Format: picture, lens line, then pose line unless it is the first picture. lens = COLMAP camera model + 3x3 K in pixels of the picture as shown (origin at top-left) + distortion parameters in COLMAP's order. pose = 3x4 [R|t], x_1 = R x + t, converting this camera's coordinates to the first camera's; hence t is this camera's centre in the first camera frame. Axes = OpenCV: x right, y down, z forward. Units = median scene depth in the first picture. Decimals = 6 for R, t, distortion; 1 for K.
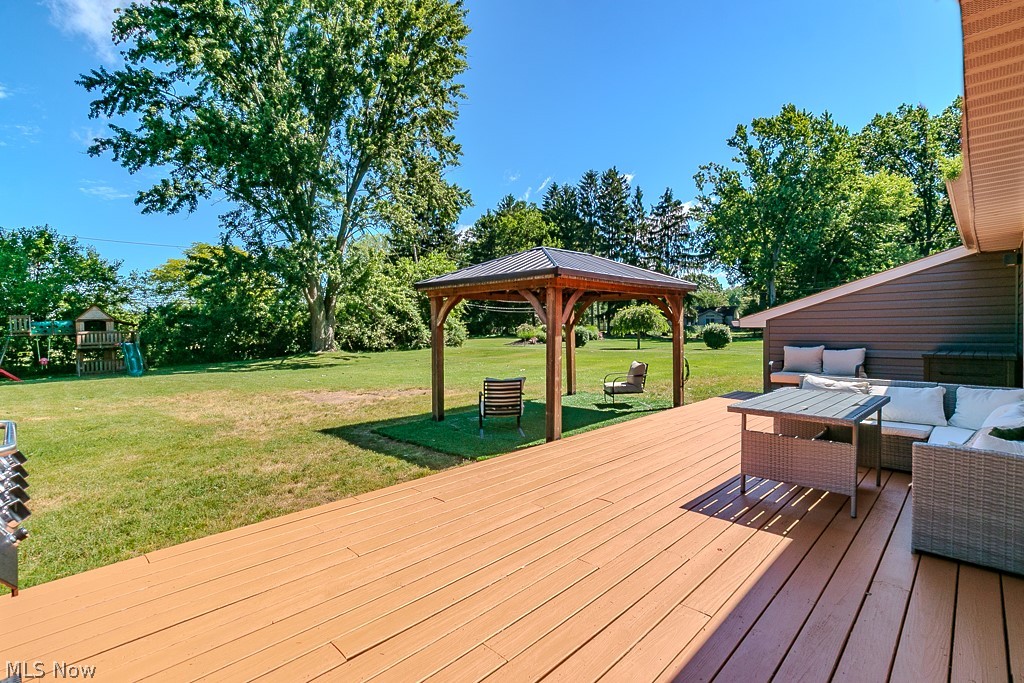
lens RADIAL K [[484.7, 0, 514.0], [0, 484.7, 336.8], [0, 0, 1]] dist [0.000436, 0.000966]
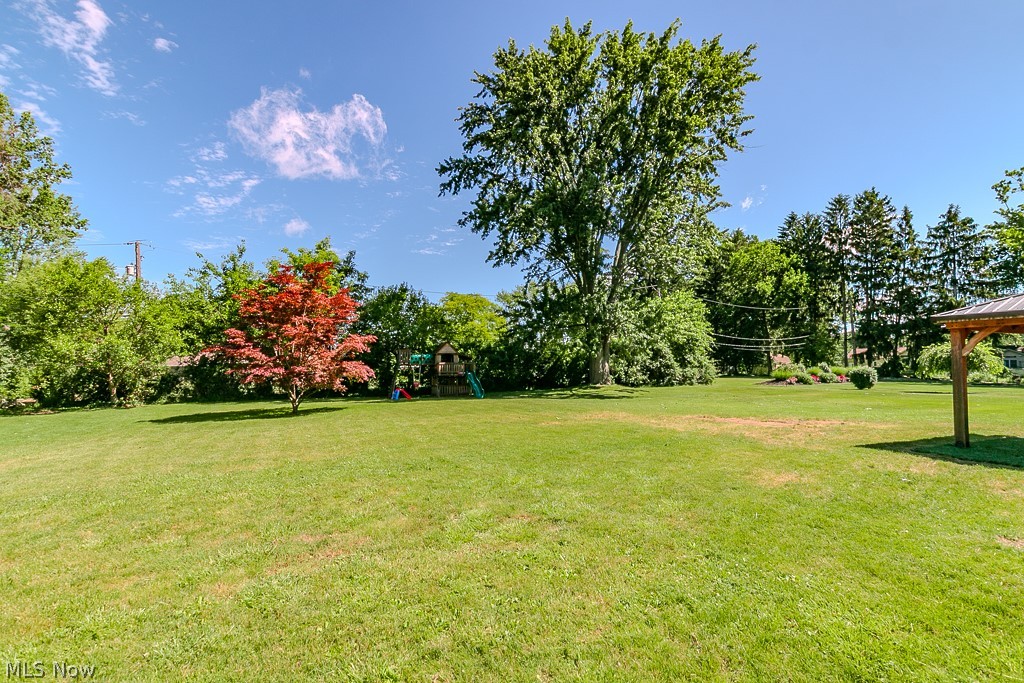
lens RADIAL K [[484.7, 0, 512.2], [0, 484.7, 346.5], [0, 0, 1]] dist [0.000436, 0.000966]
pose [[0.936047, 0.000469, -0.351875, -0.102988], [-0.022431, 0.998045, -0.058340, 0.006568], [0.351160, 0.062502, 0.934227, -0.046397]]
